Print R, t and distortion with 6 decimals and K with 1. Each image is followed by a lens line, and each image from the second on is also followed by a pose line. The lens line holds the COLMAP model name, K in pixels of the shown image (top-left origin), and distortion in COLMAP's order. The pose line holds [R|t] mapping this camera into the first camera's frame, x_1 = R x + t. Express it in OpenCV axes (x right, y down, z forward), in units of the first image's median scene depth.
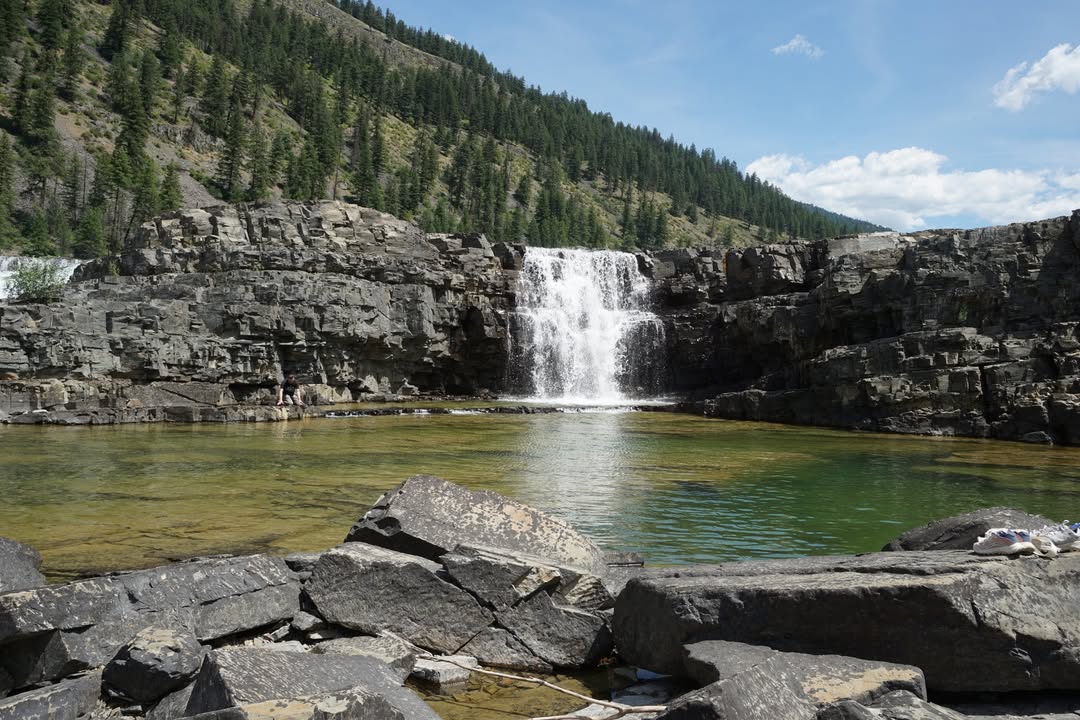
lens RADIAL K [[769.4, 0, 540.0], [0, 769.4, 360.0], [0, 0, 1]] dist [0.026901, 0.002981]
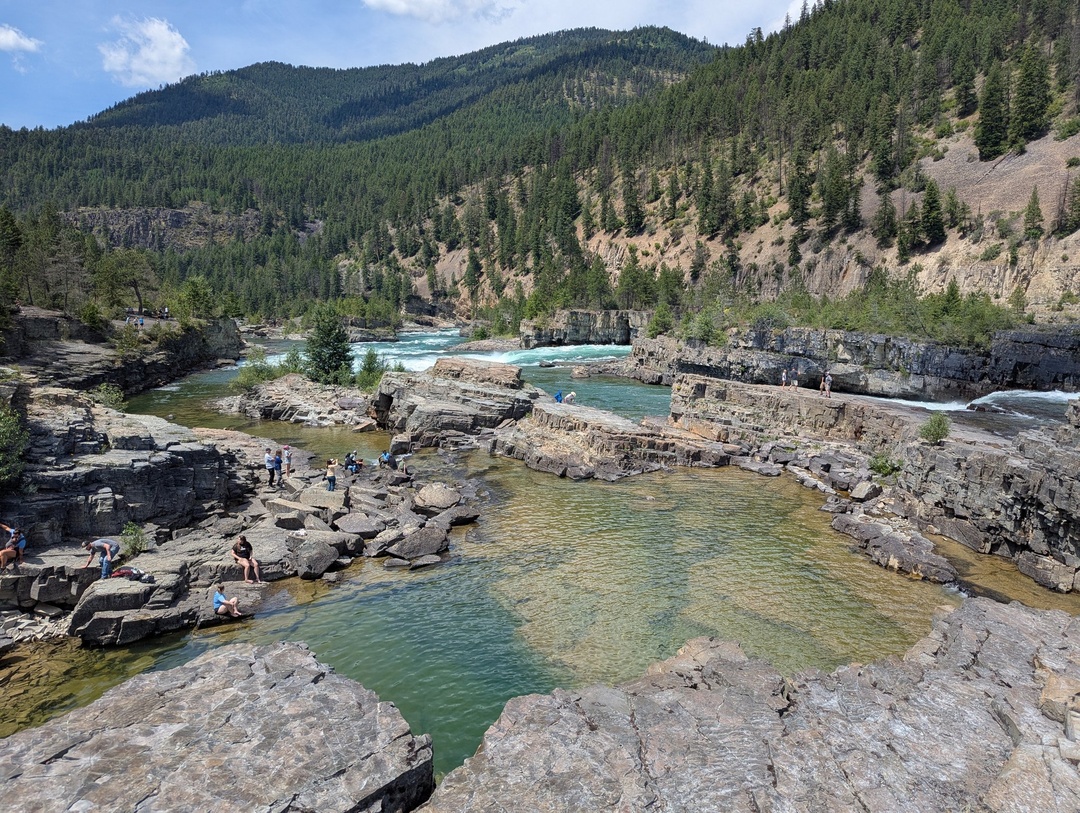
lens RADIAL K [[762.0, 0, 545.7], [0, 762.0, 408.5], [0, 0, 1]] dist [0.055708, -0.049491]
pose [[-0.509683, 0.087273, -0.855924, 0.576010], [-0.012924, 0.993953, 0.109042, -0.179260], [0.860265, 0.066638, -0.505473, 0.696952]]
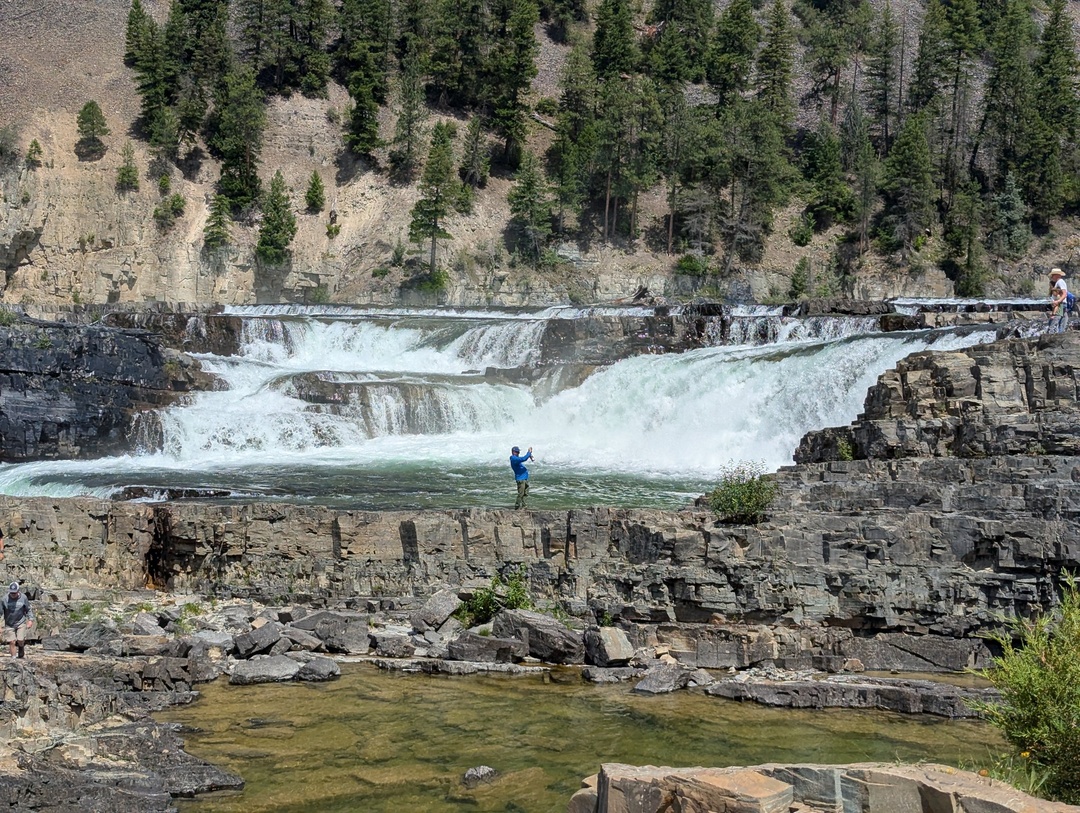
lens RADIAL K [[1744.0, 0, 540.0], [0, 1744.0, 406.5], [0, 0, 1]] dist [0.231076, -1.074792]
pose [[0.736430, 0.012858, -0.676391, 0.246214], [0.004531, 0.999703, 0.023937, -0.147821], [0.676498, -0.020693, 0.736153, -0.272292]]
